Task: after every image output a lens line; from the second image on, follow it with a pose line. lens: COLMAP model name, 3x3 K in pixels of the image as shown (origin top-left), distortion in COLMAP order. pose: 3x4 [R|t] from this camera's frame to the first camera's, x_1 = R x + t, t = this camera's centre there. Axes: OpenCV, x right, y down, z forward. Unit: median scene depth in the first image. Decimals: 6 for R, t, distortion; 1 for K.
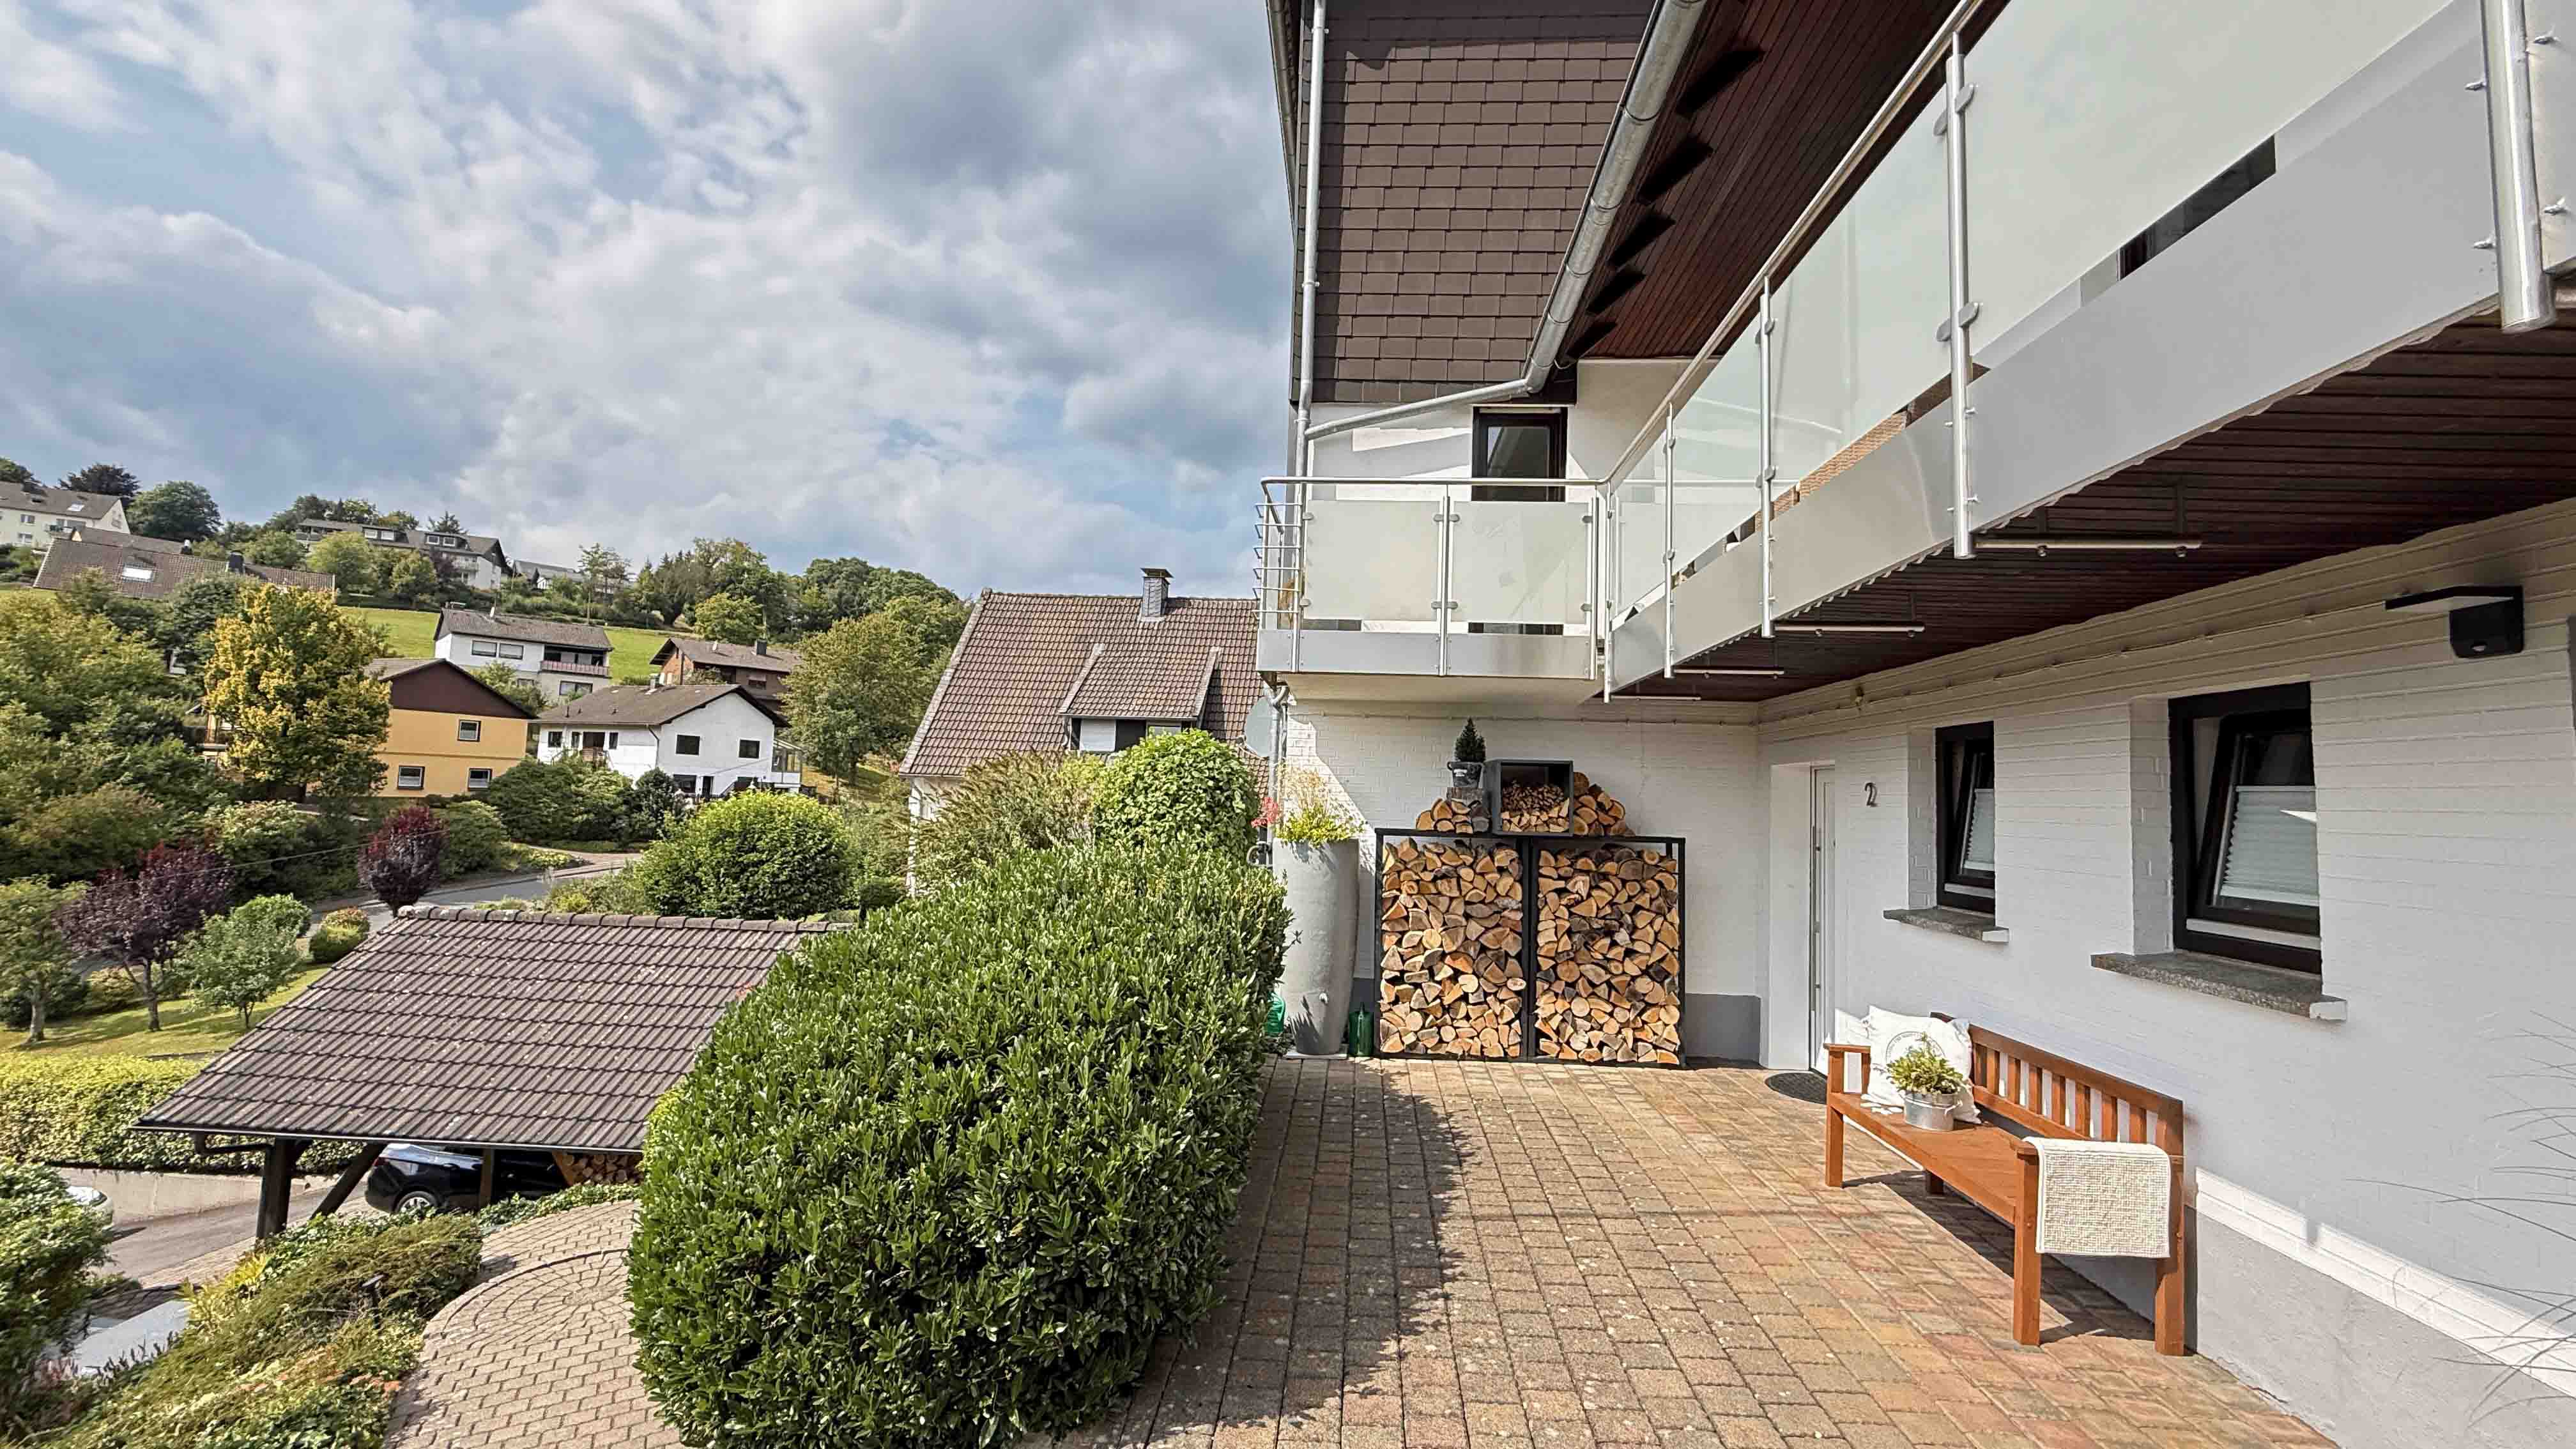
lens RADIAL K [[1021.1, 0, 1279.1], [0, 1021.1, 722.2], [0, 0, 1]] dist [0.000909, 0.000422]
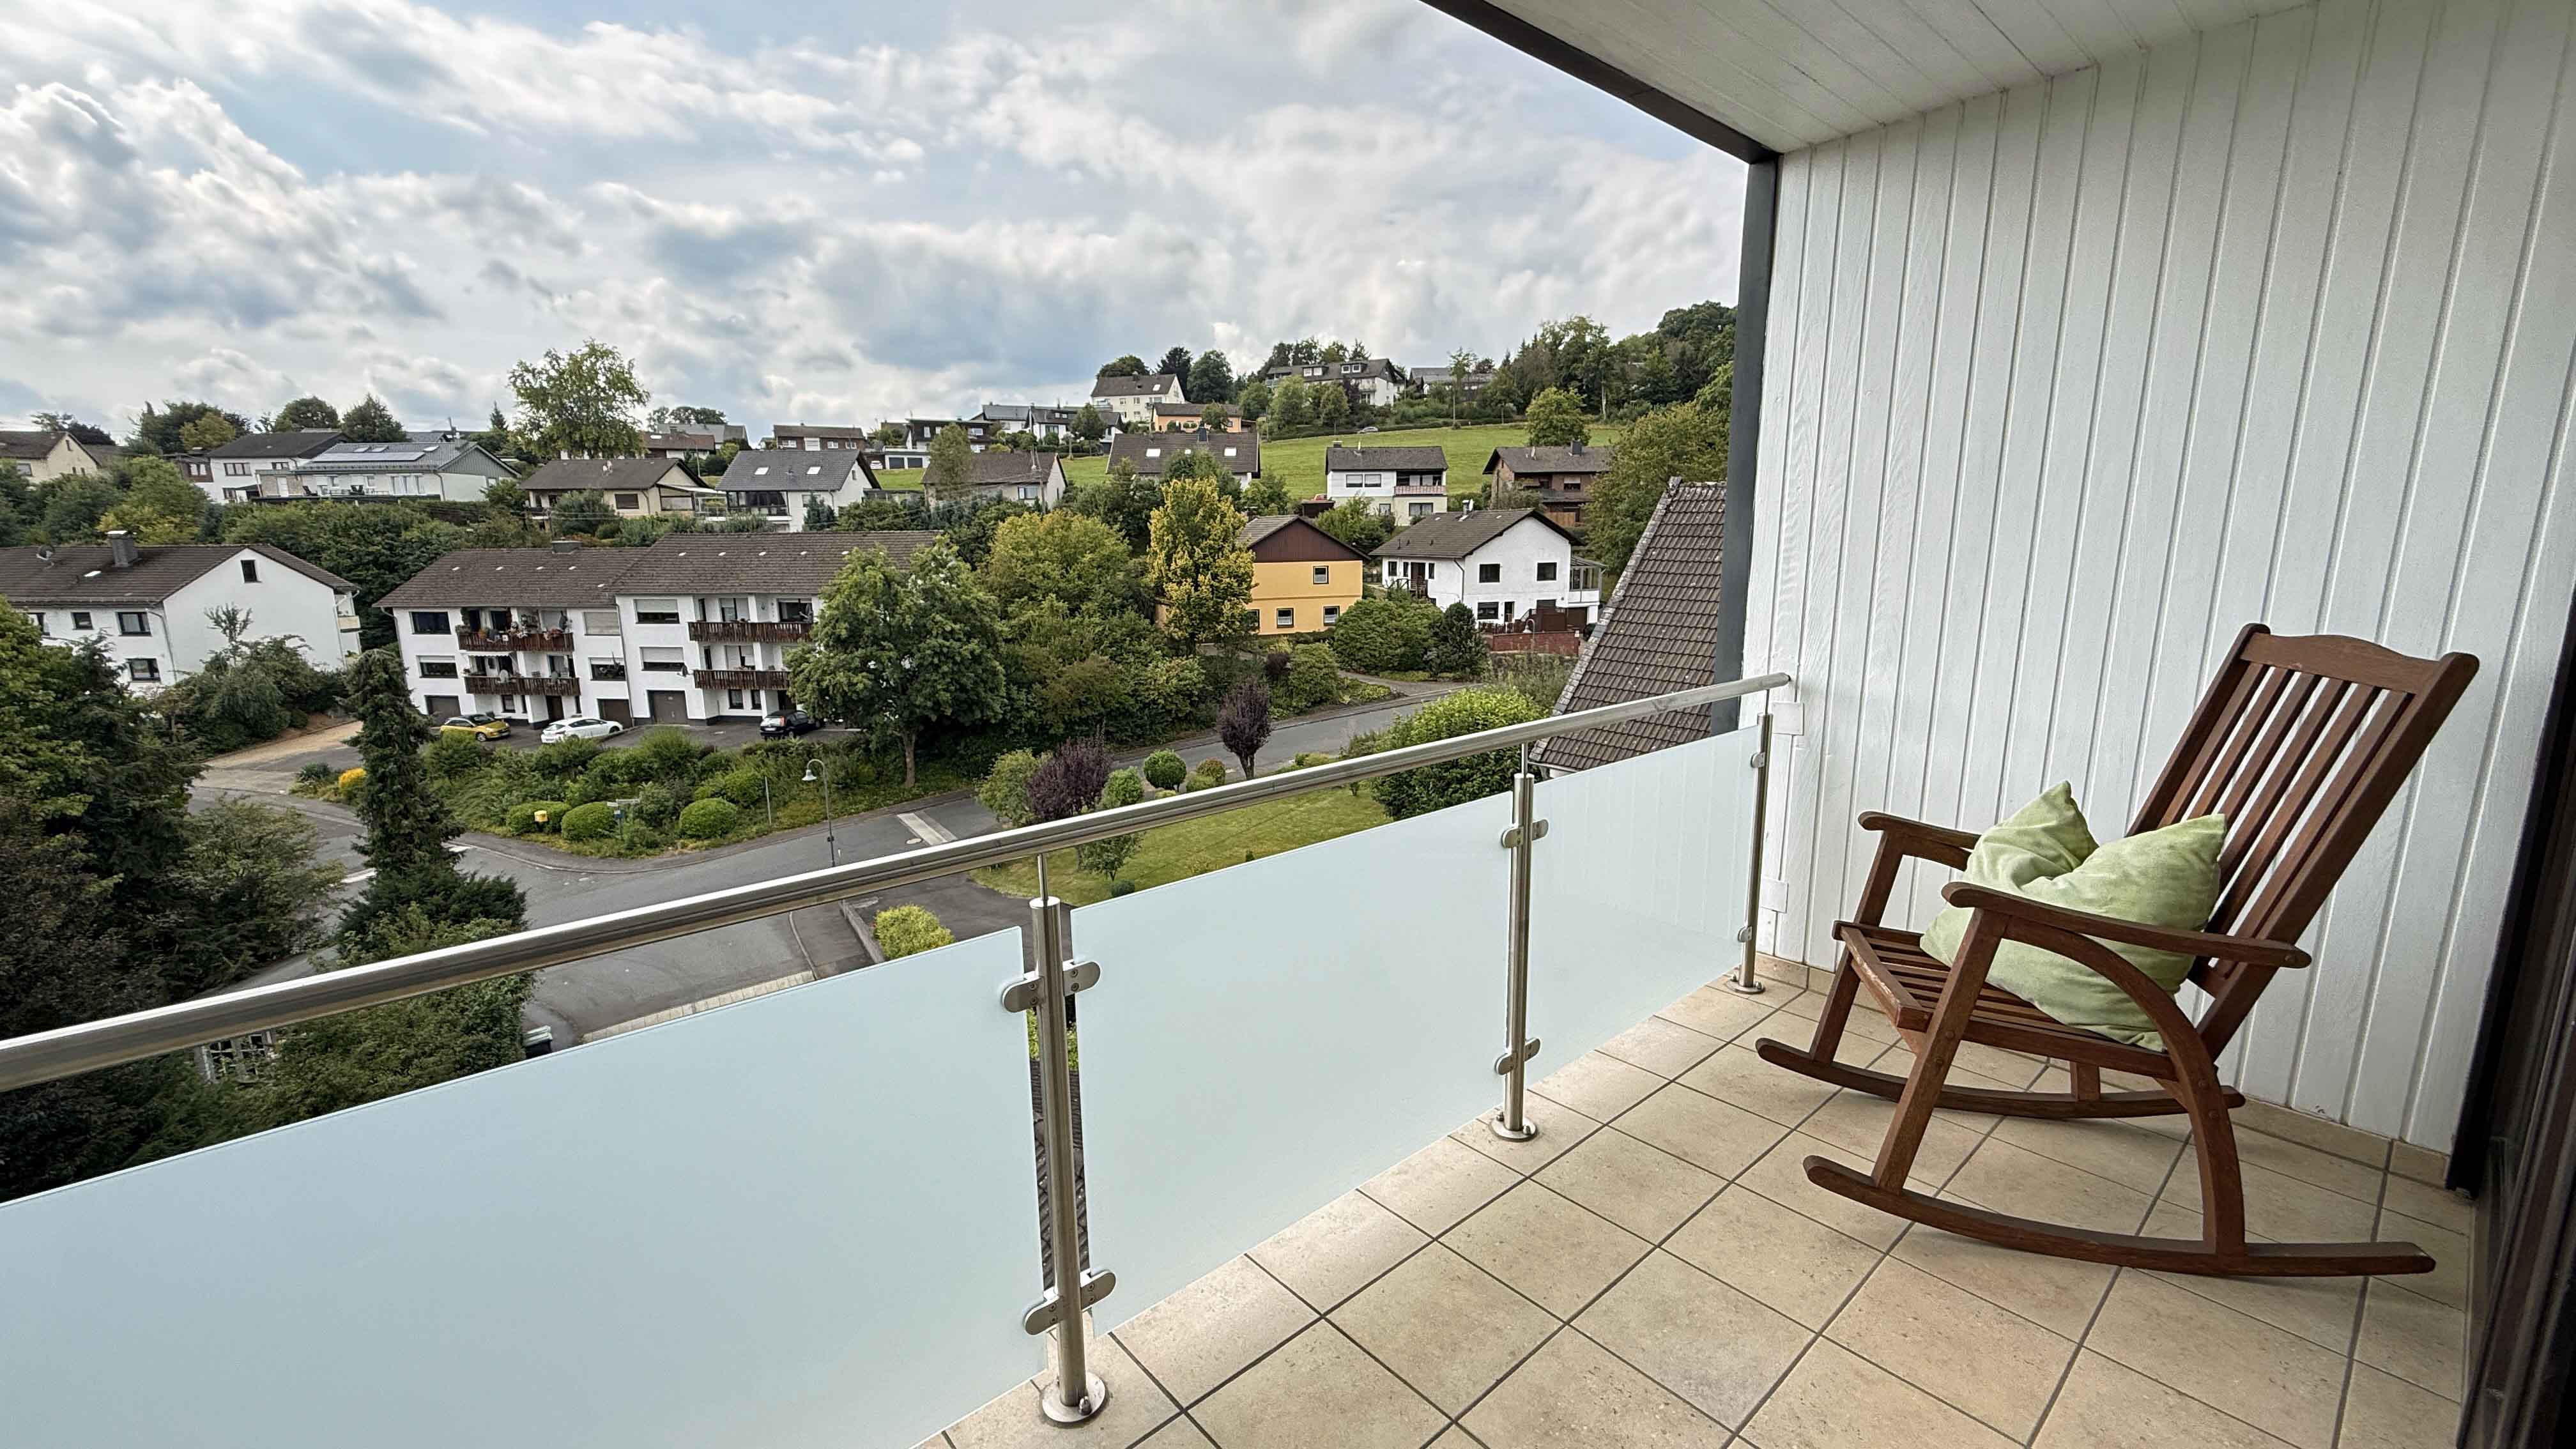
lens RADIAL K [[1021.1, 0, 1283.0], [0, 1021.1, 727.1], [0, 0, 1]] dist [0.000909, 0.000422]
pose [[0.699198, 0.088793, -0.709393, 0.024690], [0.088917, 0.973753, 0.209522, -0.060464], [0.709377, -0.209575, 0.672950, 0.117334]]
